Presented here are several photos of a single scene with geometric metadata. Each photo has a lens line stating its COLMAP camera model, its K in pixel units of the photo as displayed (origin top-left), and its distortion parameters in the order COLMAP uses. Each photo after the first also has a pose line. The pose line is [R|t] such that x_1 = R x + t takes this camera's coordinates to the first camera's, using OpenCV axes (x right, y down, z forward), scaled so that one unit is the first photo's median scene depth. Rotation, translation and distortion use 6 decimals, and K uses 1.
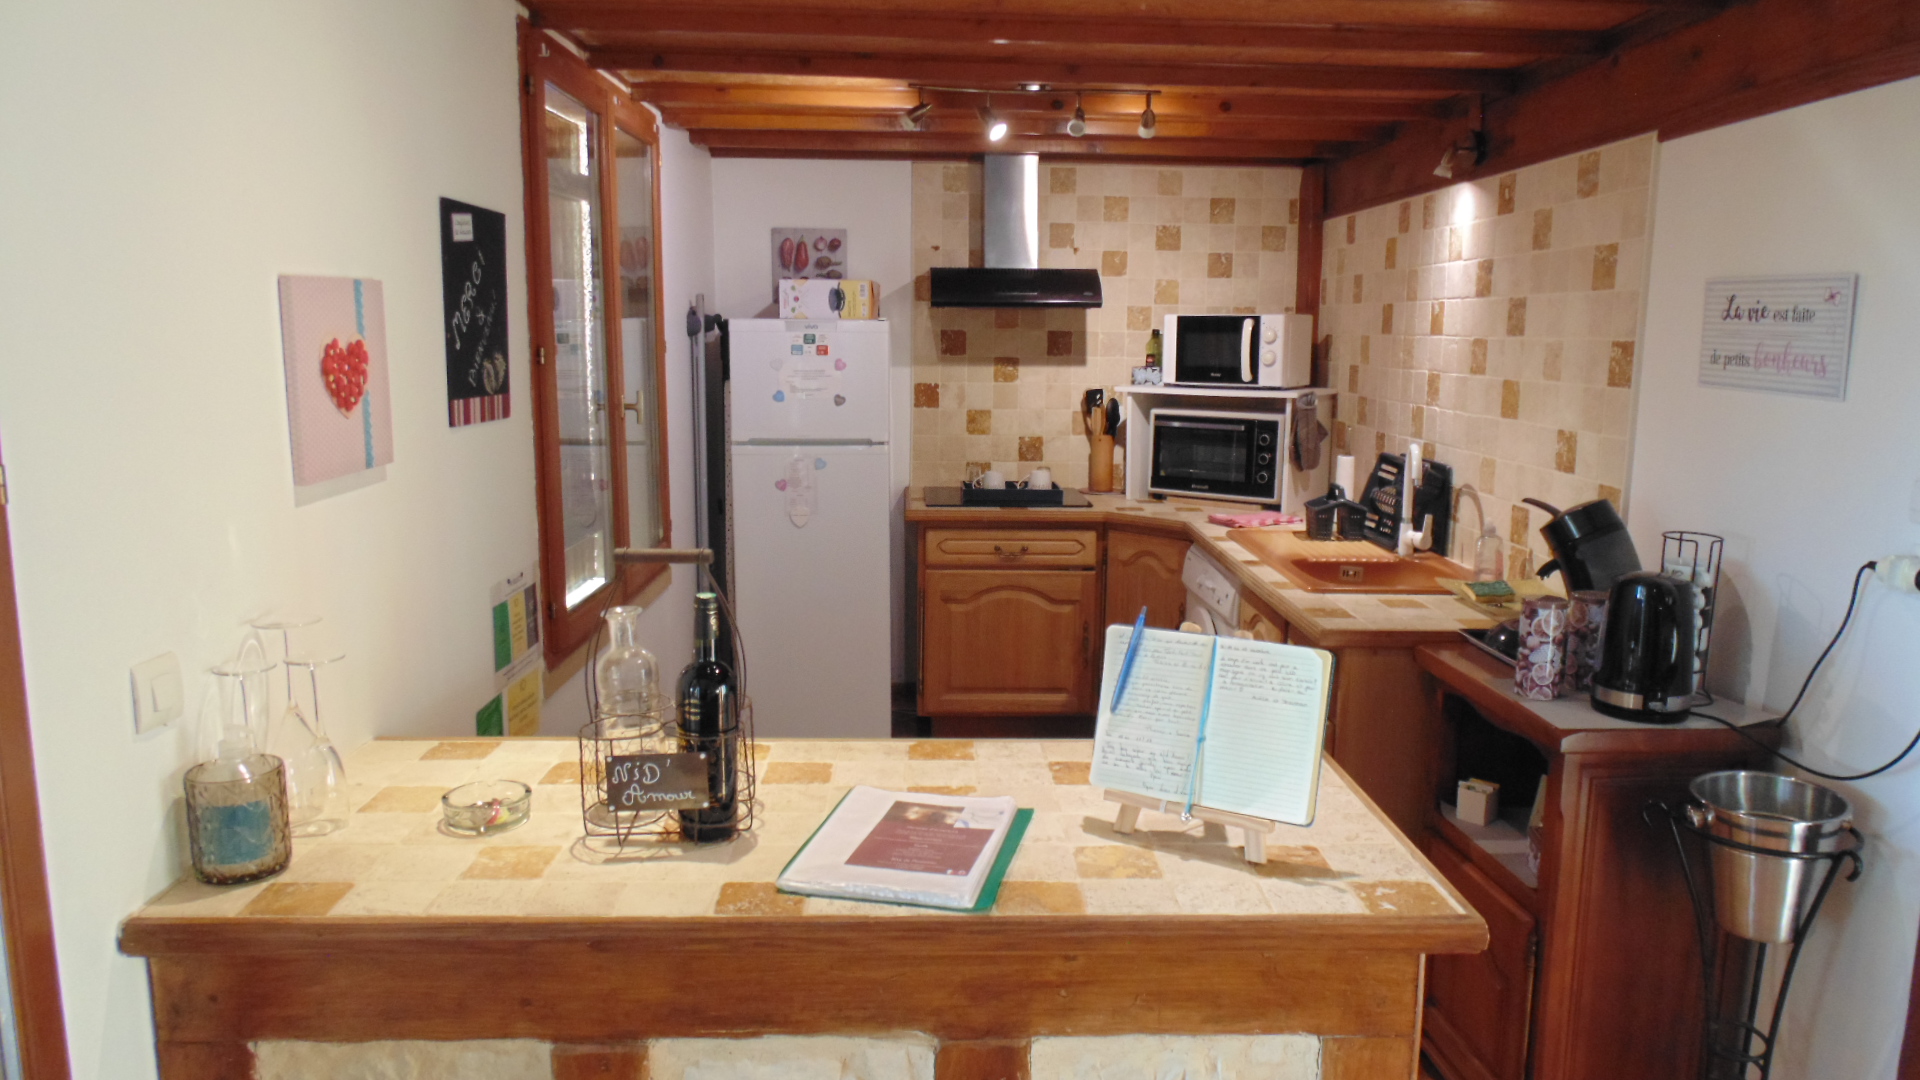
lens RADIAL K [[1266.5, 0, 960.0], [0, 1266.5, 540.0], [0, 0, 1]] dist [-0.019002, -0.003881]
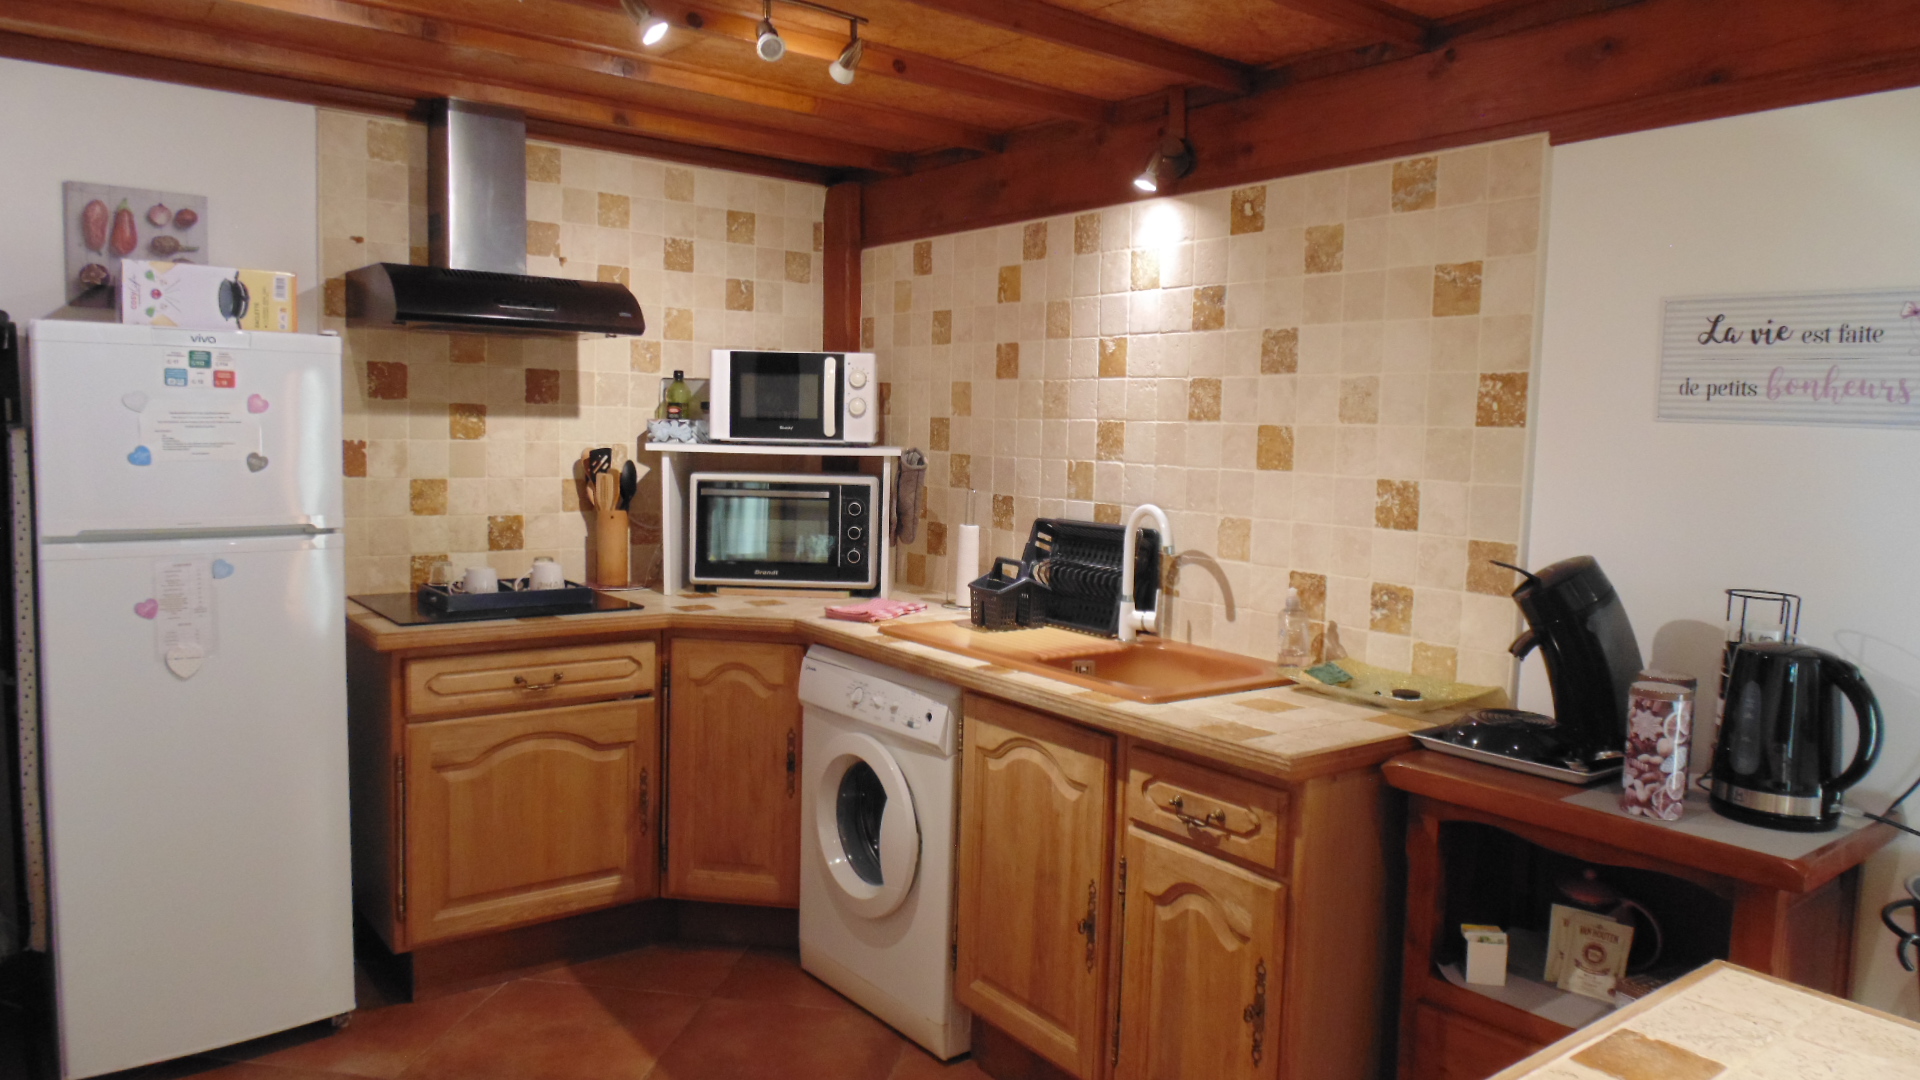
lens RADIAL K [[1266.5, 0, 960.0], [0, 1266.5, 540.0], [0, 0, 1]] dist [-0.019002, -0.003881]
pose [[0.813117, -0.040687, 0.580677, -0.169159], [0.077076, 0.996296, -0.038121, -0.024166], [-0.576975, 0.075752, 0.813241, 0.313455]]
